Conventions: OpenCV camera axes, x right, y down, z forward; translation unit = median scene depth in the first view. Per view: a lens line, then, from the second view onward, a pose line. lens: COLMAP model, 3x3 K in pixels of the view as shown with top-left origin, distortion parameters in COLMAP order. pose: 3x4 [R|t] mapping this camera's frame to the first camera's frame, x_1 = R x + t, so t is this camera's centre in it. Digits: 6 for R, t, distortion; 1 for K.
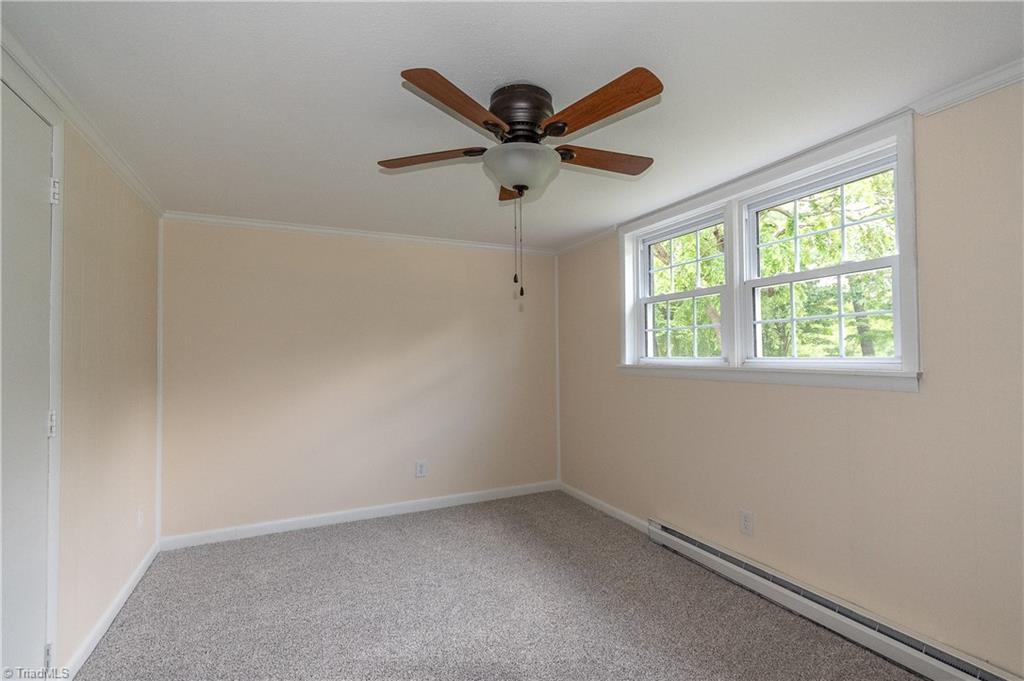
lens RADIAL K [[488.7, 0, 513.0], [0, 488.7, 350.5], [0, 0, 1]] dist [-0.001552, 0.015911]
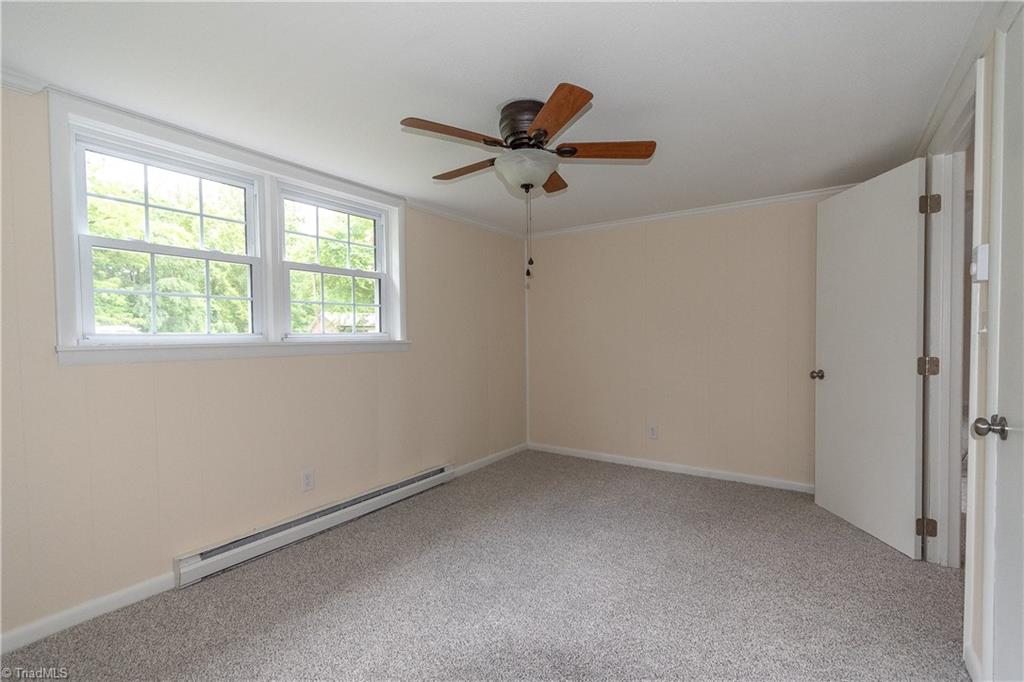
lens RADIAL K [[449.6, 0, 512.0], [0, 449.6, 341.0], [0, 0, 1]] dist [-0.000123, -0.000322]
pose [[-0.511725, -0.002731, 0.859145, -0.477907], [-0.000518, 0.999996, 0.002871, 0.022528], [-0.859149, 0.001024, -0.511724, 0.835320]]
